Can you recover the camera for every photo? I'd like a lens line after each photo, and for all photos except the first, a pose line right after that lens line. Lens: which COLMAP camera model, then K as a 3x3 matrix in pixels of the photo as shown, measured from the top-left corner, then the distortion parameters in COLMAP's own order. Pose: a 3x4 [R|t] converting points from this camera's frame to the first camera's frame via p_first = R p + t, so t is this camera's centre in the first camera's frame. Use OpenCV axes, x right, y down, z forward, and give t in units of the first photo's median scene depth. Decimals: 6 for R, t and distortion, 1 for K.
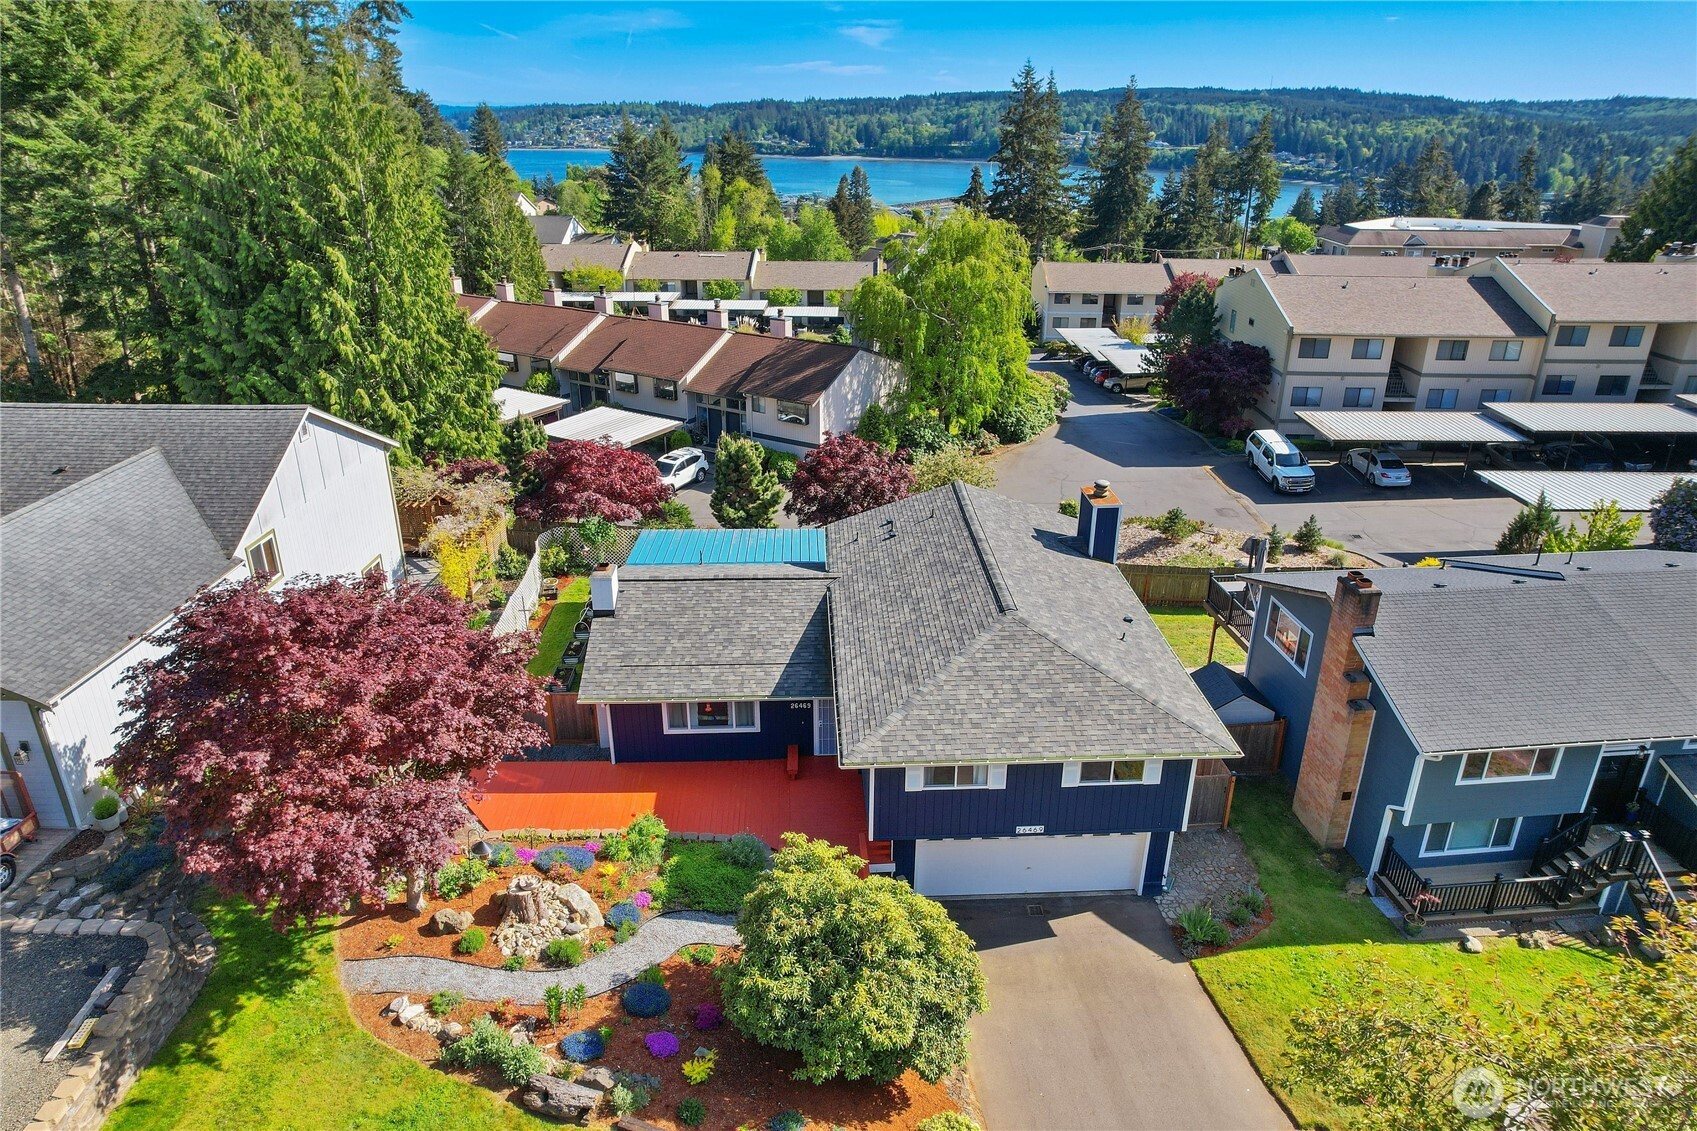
lens RADIAL K [[1037.4, 0, 851.2], [0, 1037.4, 573.2], [0, 0, 1]] dist [-0.002923, 0.001219]
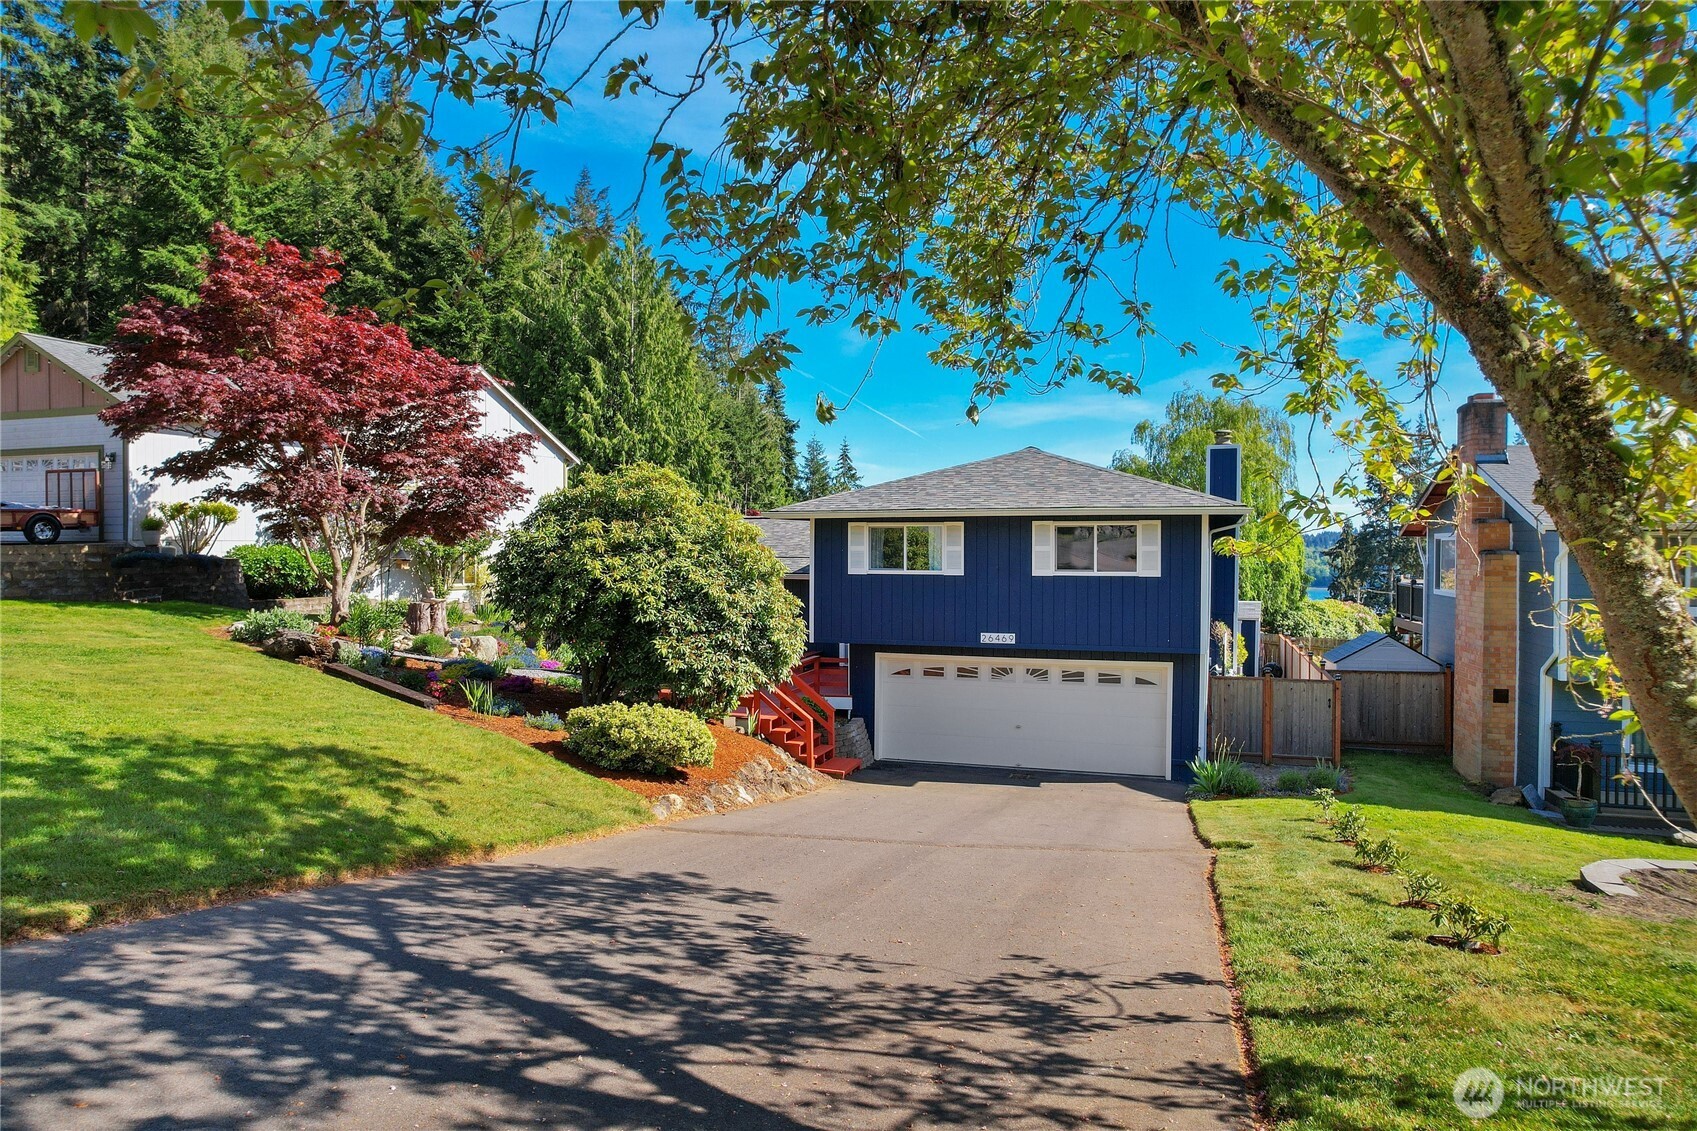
lens RADIAL K [[1037.4, 0, 851.2], [0, 1037.4, 567.1], [0, 0, 1]] dist [-0.002923, 0.001219]
pose [[0.939319, 0.009123, -0.342923, 0.341961], [-0.130710, 0.933754, -0.333194, 0.484269], [0.317166, 0.357799, 0.878286, 0.228444]]
